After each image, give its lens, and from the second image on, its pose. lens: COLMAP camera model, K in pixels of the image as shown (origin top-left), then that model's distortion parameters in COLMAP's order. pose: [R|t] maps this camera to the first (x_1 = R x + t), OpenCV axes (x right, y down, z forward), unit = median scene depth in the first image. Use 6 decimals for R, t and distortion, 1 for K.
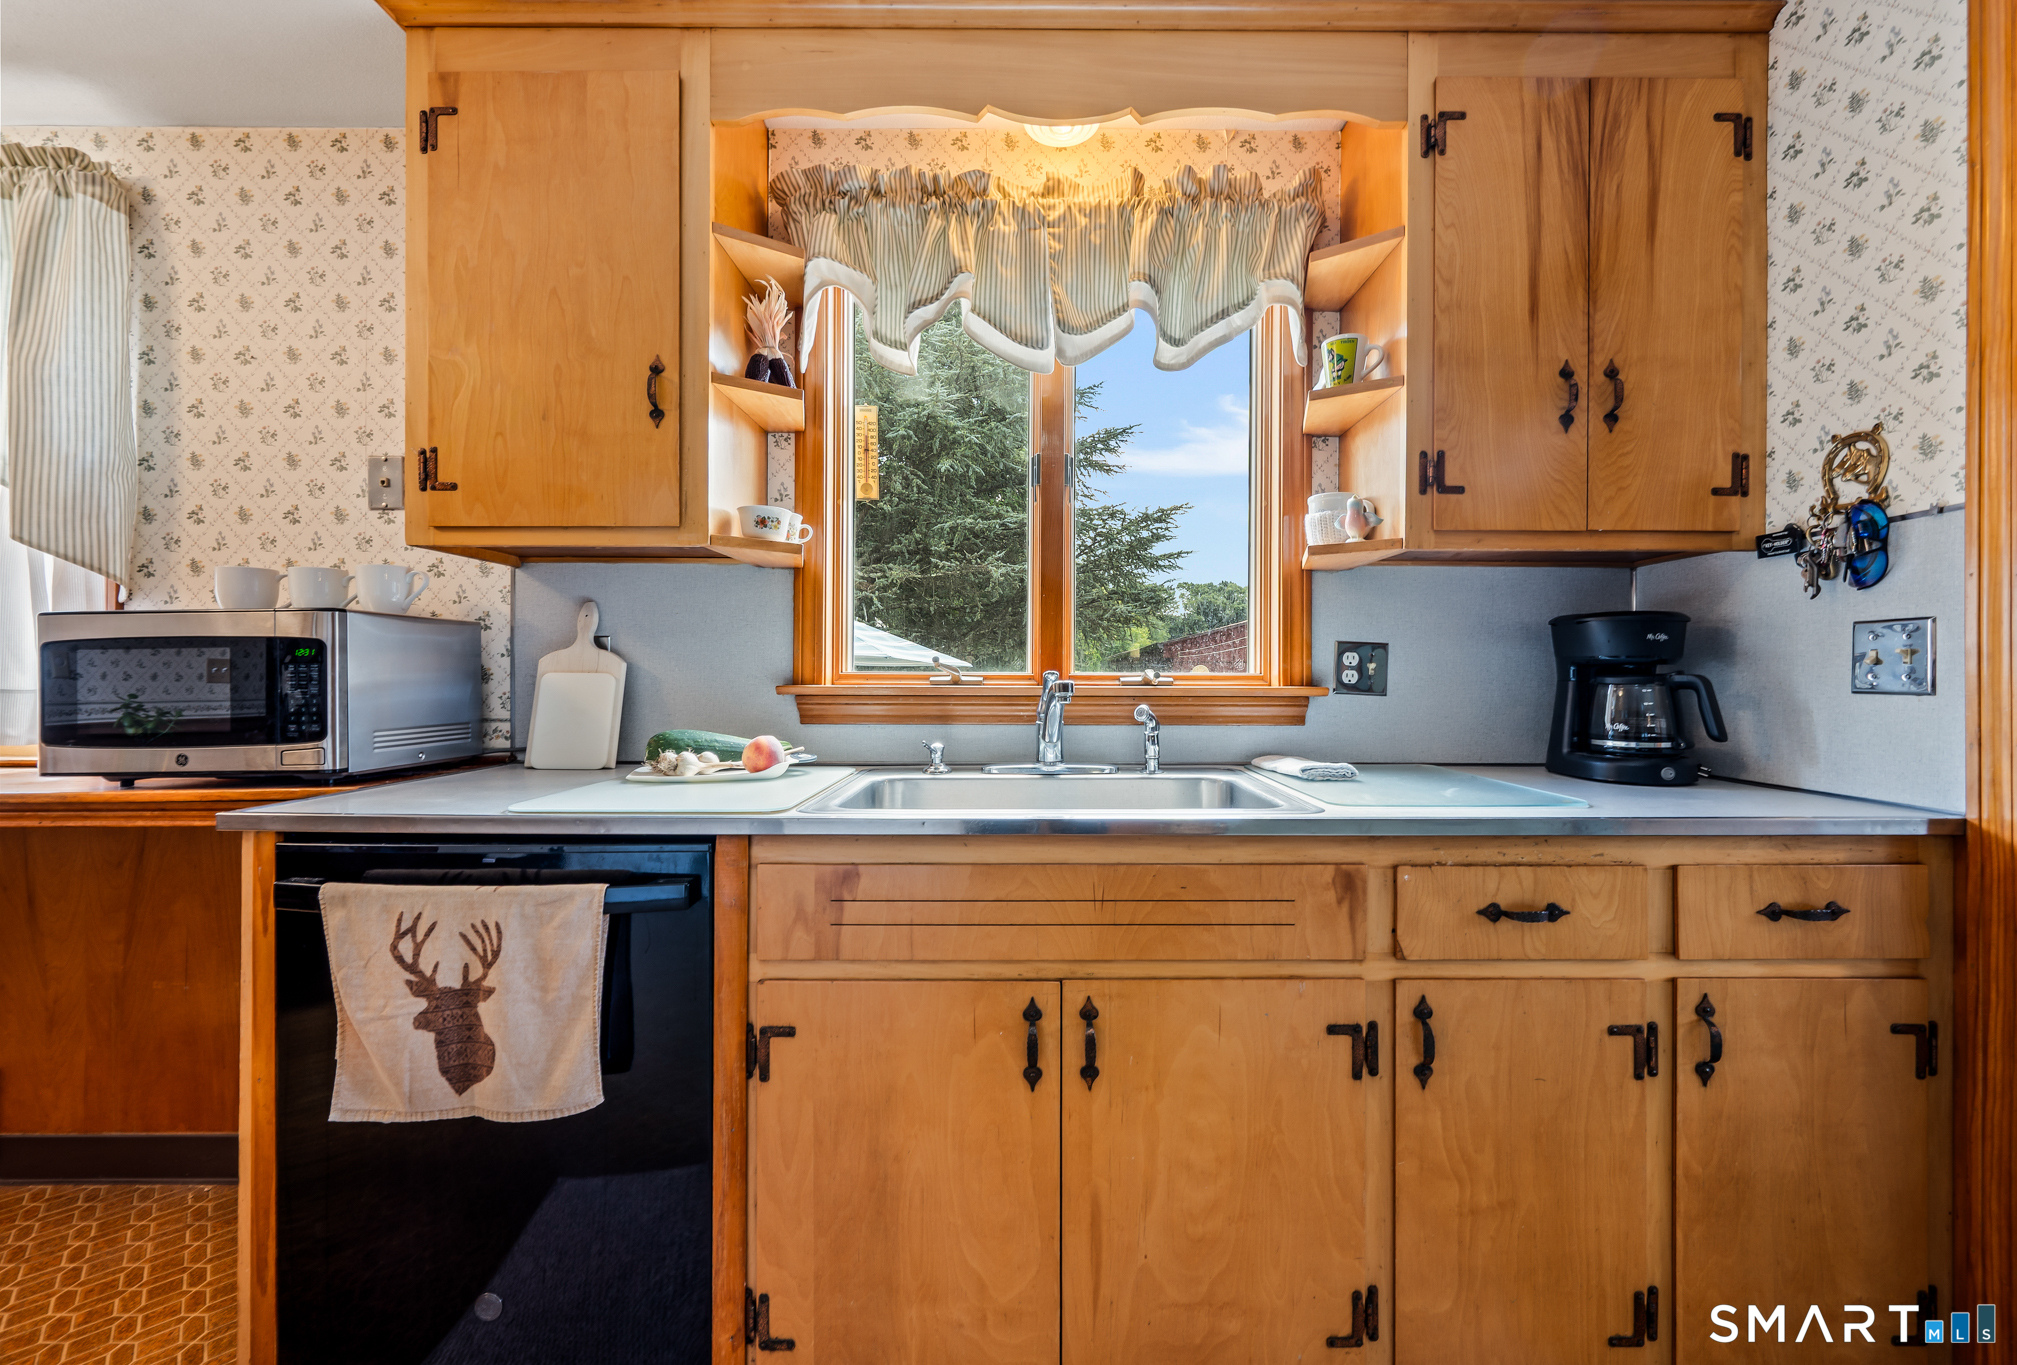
lens RADIAL K [[818.6, 0, 1015.0], [0, 818.6, 673.7], [0, 0, 1]] dist [0.000626, 0.000036]
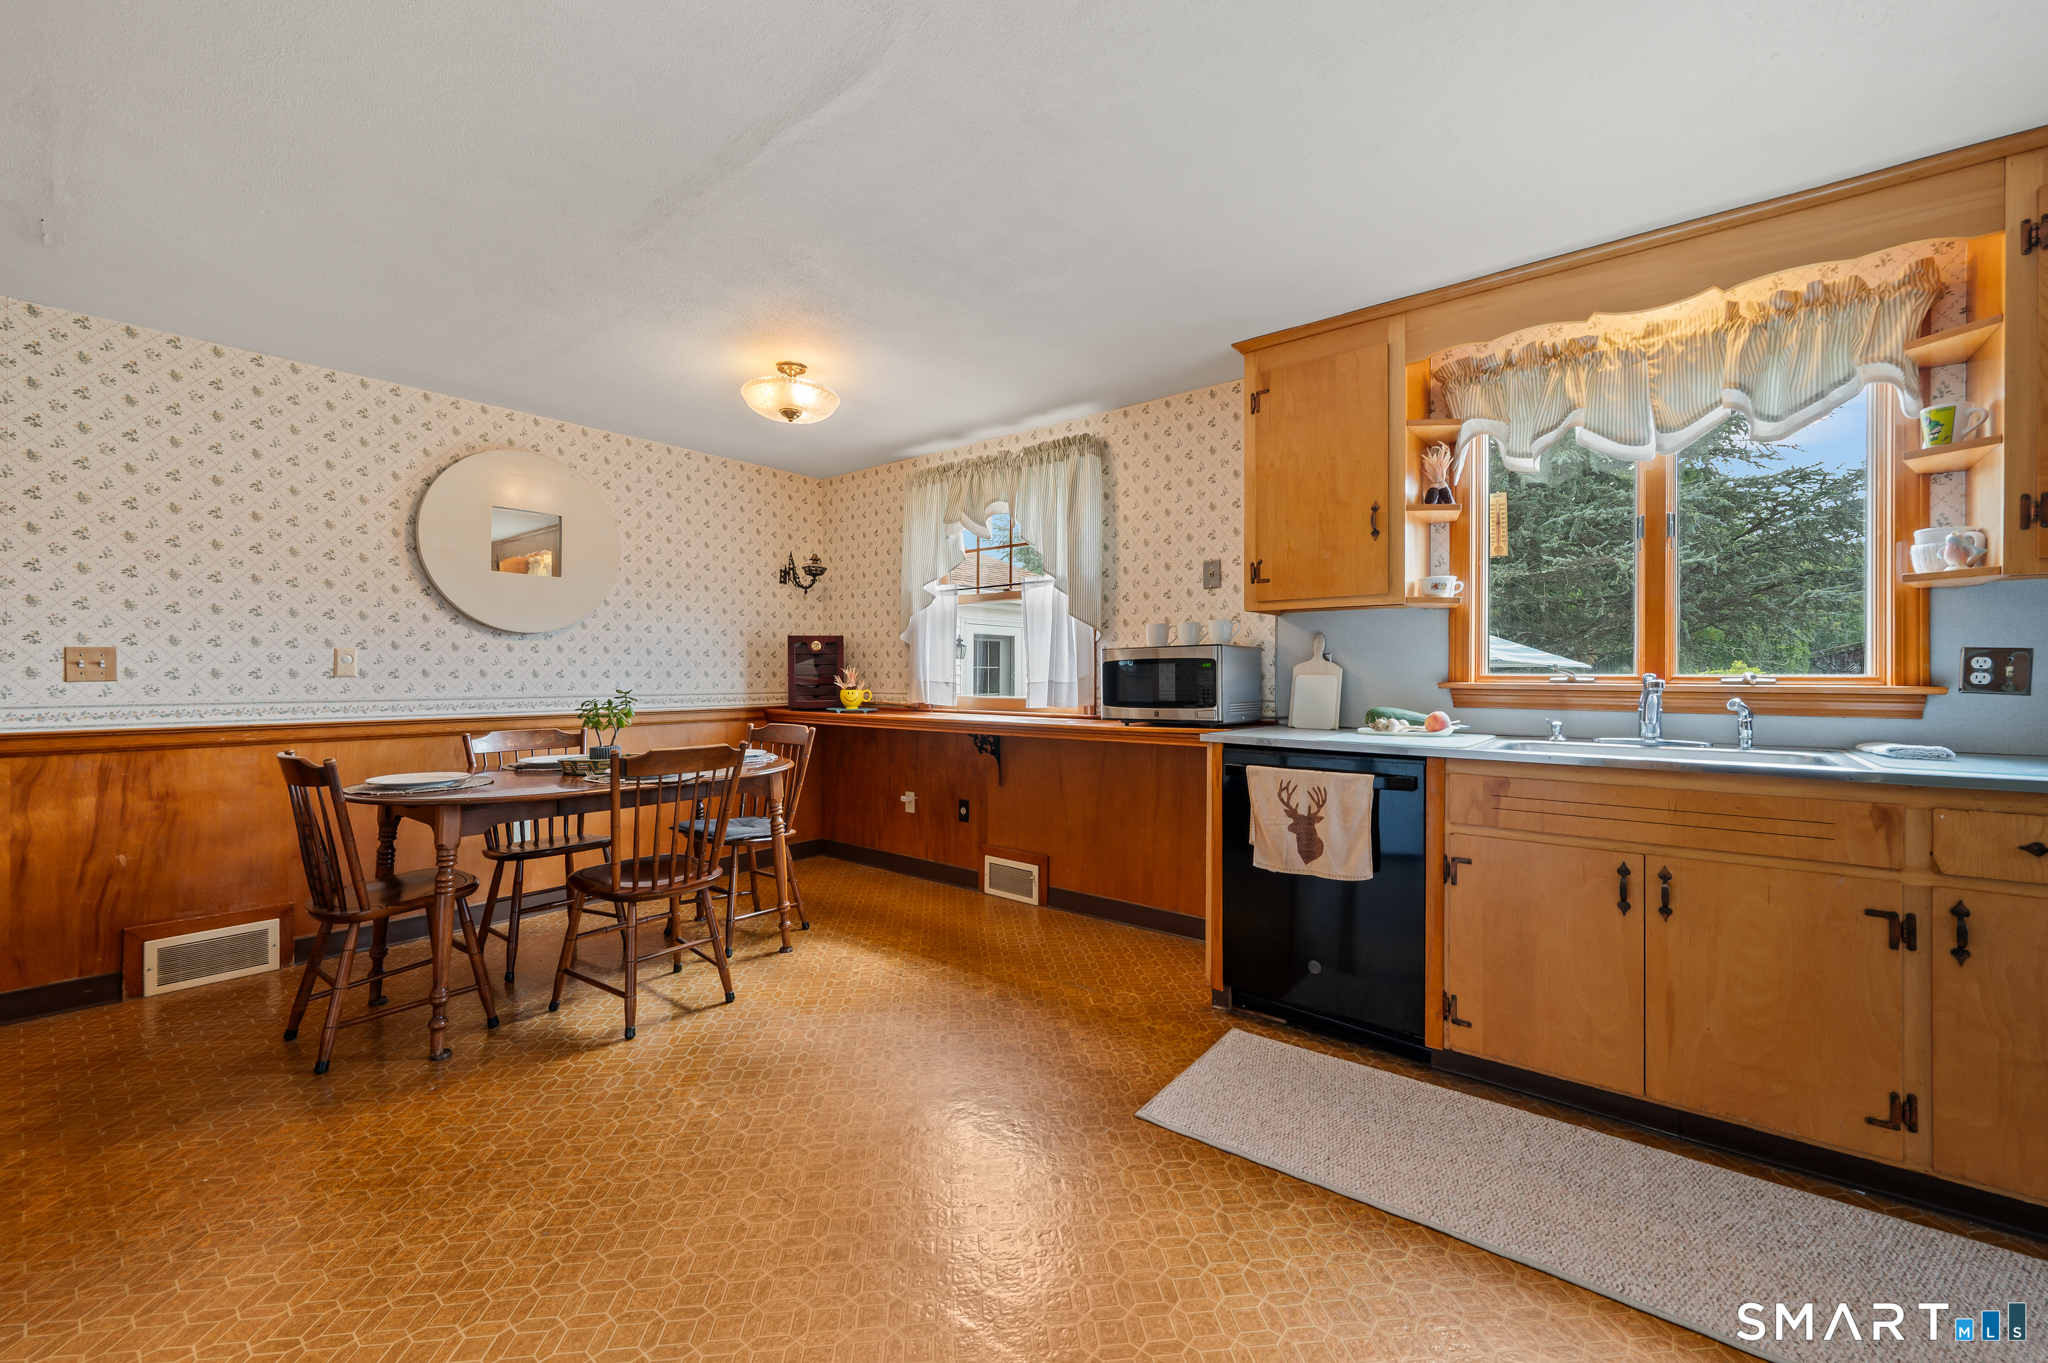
lens RADIAL K [[821.3, 0, 1033.0], [0, 821.3, 672.2], [0, 0, 1]] dist [-0.000811, 0.000281]
pose [[0.793949, -0.001871, -0.607981, 0.062279], [0.000009, 0.999995, -0.003066, -0.001471], [0.607984, 0.002429, 0.793946, -0.832567]]
